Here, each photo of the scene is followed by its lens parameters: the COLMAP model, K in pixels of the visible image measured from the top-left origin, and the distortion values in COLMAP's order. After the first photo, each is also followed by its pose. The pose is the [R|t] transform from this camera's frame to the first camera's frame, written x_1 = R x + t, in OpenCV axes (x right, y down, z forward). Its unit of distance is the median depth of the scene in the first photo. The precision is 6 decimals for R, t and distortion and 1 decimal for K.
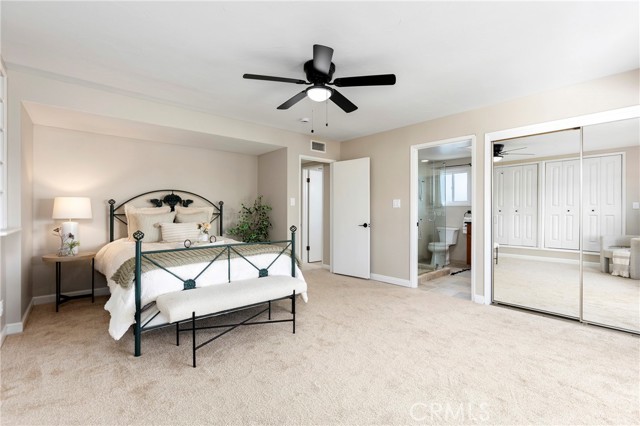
lens RADIAL K [[290.9, 0, 315.6], [0, 290.9, 213.1], [0, 0, 1]] dist [-0.020784, 0.010033]
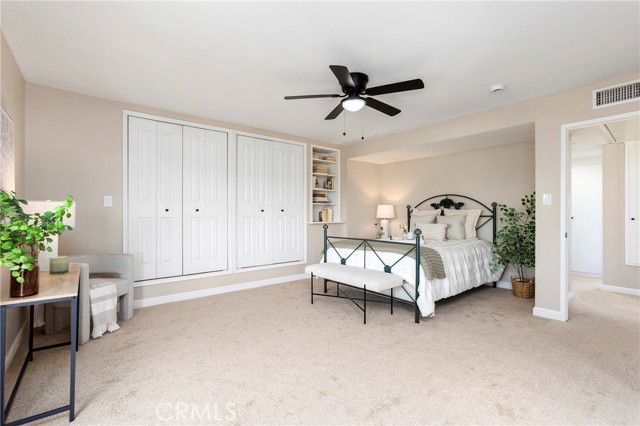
lens RADIAL K [[290.9, 0, 315.6], [0, 290.9, 213.1], [0, 0, 1]] dist [-0.020784, 0.010033]
pose [[-0.017218, -0.003012, -0.999847, 0.855831], [-0.005482, 0.999981, -0.002918, -0.002180], [0.999837, 0.005431, -0.017234, 0.685909]]
